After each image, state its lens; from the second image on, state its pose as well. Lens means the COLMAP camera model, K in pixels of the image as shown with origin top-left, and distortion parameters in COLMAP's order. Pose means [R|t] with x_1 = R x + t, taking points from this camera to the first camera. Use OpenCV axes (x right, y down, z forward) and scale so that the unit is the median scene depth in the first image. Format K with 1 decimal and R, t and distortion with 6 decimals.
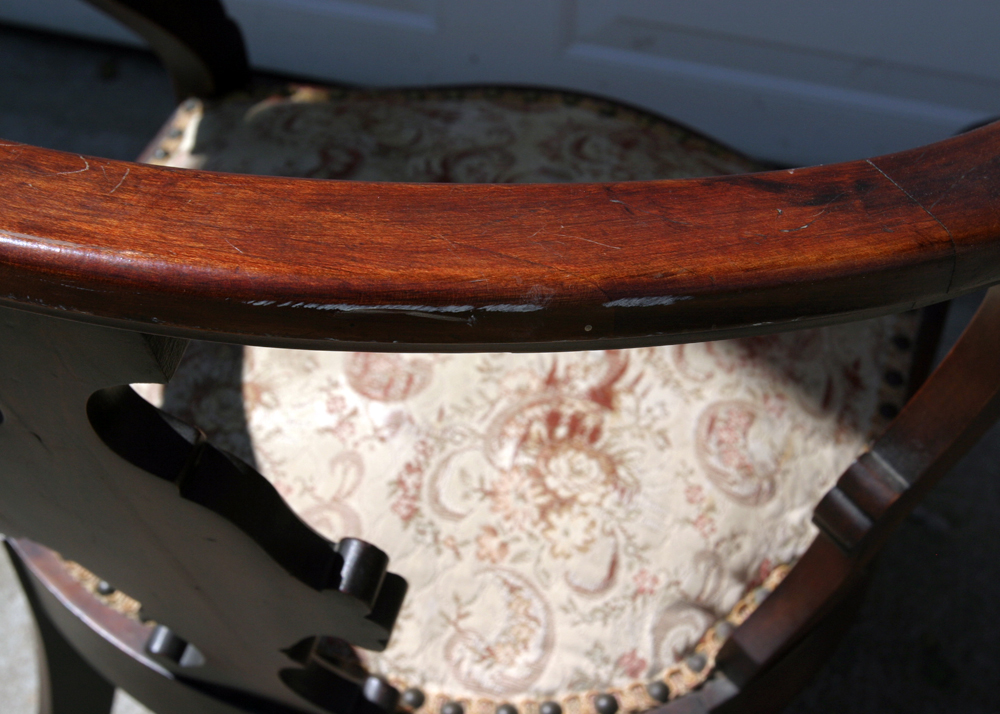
lens RADIAL K [[1529.6, 0, 500.0], [0, 1529.6, 357.0], [0, 0, 1]] dist [-0.010059, 0.005946]
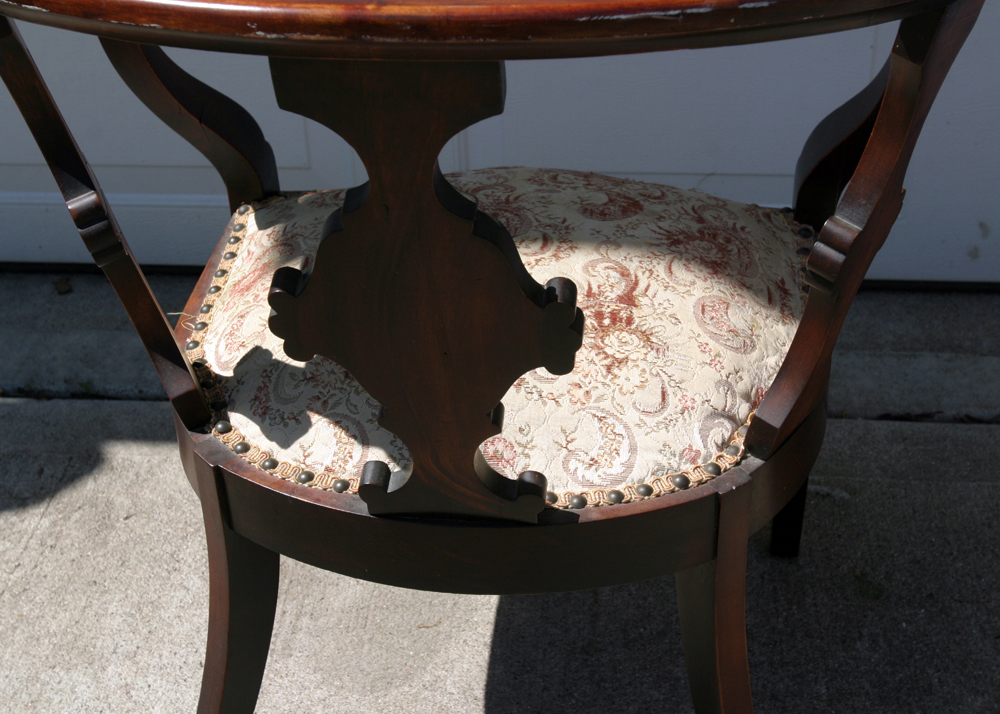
lens RADIAL K [[1625.0, 0, 500.0], [0, 1625.0, 357.0], [0, 0, 1]] dist [-0.007182, -0.020612]
pose [[0.977030, -0.137996, 0.162386, -0.320951], [0.170782, 0.962813, -0.209343, 0.396005], [-0.127459, 0.232267, 0.964265, -0.470105]]
